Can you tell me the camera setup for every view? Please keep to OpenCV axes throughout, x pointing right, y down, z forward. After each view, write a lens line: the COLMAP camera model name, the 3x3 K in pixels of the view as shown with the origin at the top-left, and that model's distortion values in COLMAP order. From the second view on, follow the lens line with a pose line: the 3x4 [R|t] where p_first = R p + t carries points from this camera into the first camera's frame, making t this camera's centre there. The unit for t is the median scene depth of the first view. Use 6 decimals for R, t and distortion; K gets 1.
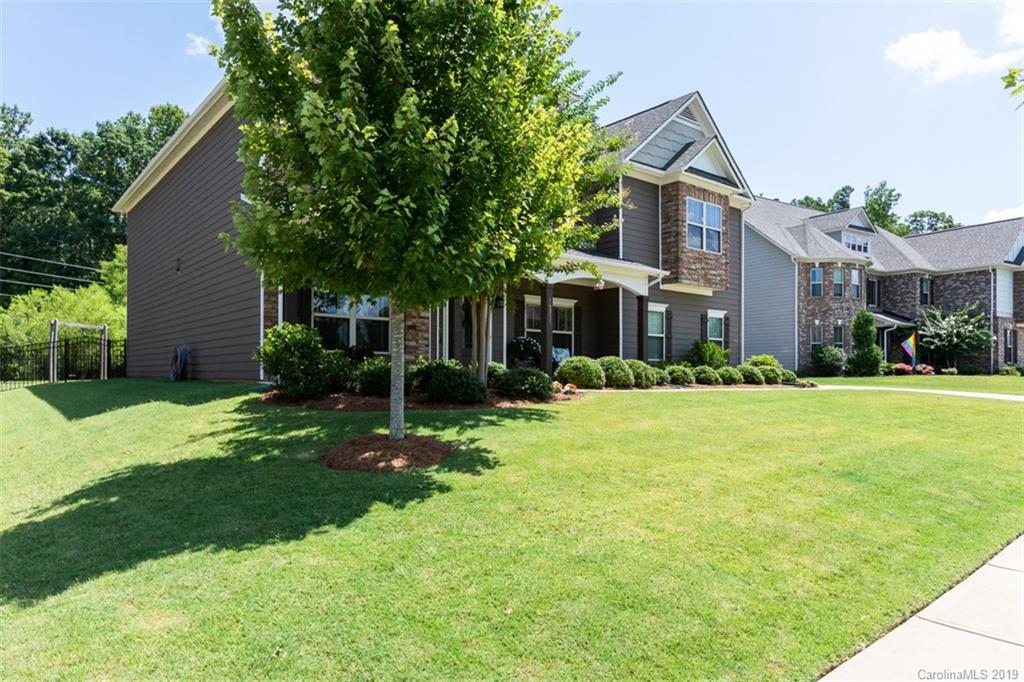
lens RADIAL K [[658.0, 0, 513.3], [0, 658.0, 372.3], [0, 0, 1]] dist [-0.000038, -0.000339]
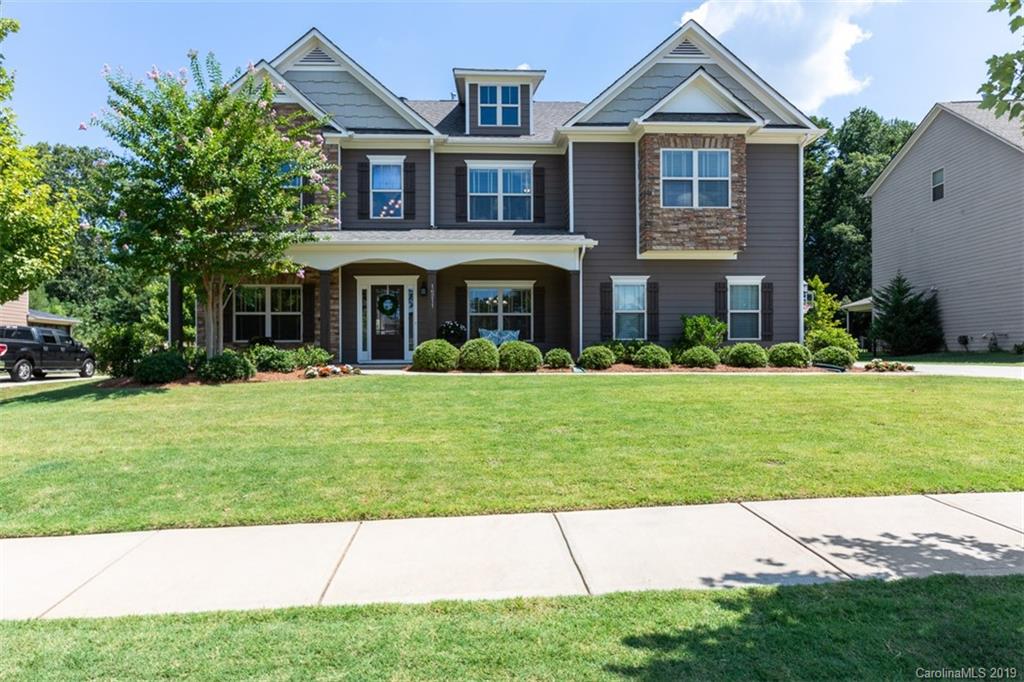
lens RADIAL K [[575.4, 0, 512.7], [0, 575.4, 354.4], [0, 0, 1]] dist [-0.001184, 0.000210]
pose [[0.795782, -0.008550, -0.605522, 0.572010], [0.010321, 0.999947, -0.000556, 0.000511], [0.605495, -0.005807, 0.795828, 0.286488]]
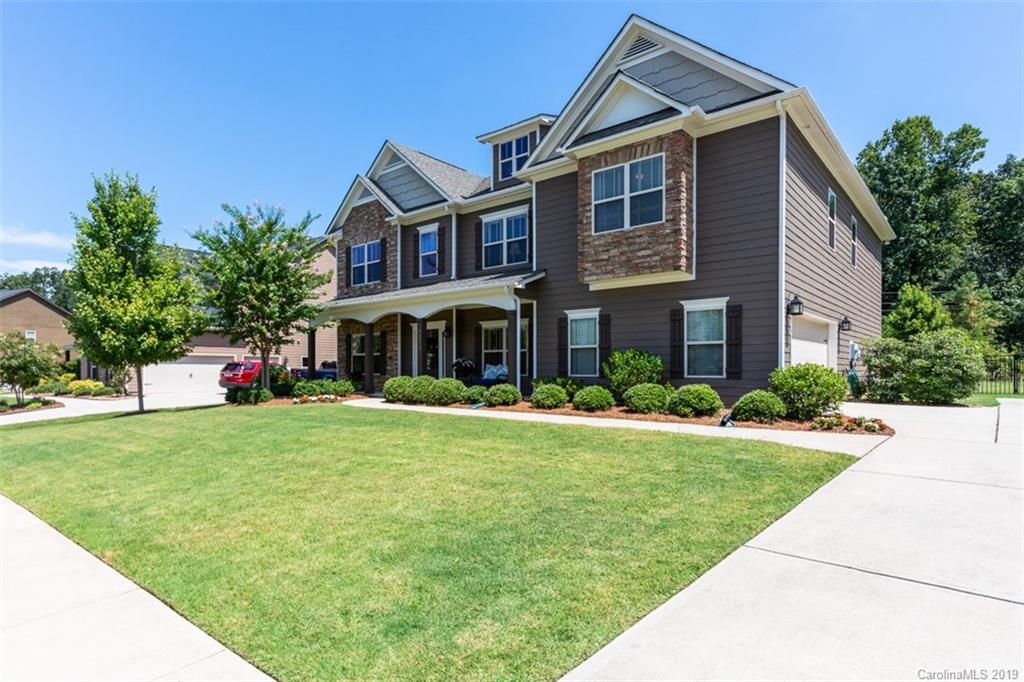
lens RADIAL K [[555.6, 0, 508.6], [0, 555.6, 371.6], [0, 0, 1]] dist [-0.002005, -0.000412]
pose [[0.183198, -0.005040, -0.983063, 0.920976], [0.002431, 0.999986, -0.004673, -0.021583], [0.983073, -0.001534, 0.183208, 0.787687]]
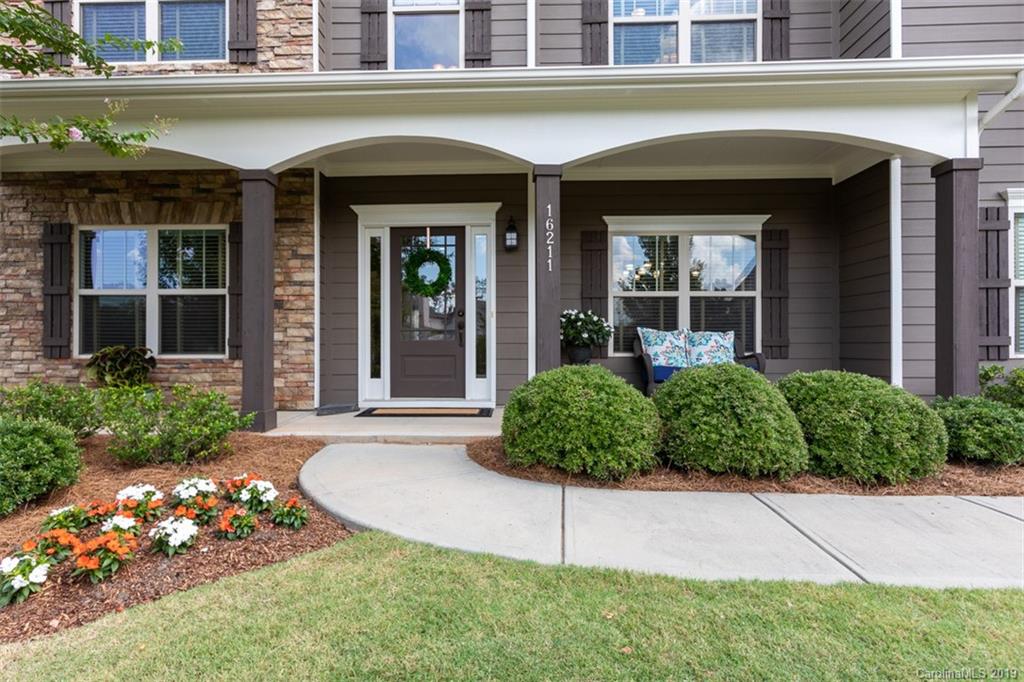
lens RADIAL K [[551.4, 0, 512.0], [0, 551.4, 341.0], [0, 0, 1]] dist [0.001107, 0.000117]
pose [[0.747299, -0.005018, -0.664468, 0.201586], [0.006805, 0.999977, 0.000101, -0.029362], [0.664453, -0.004598, 0.747316, 0.609795]]
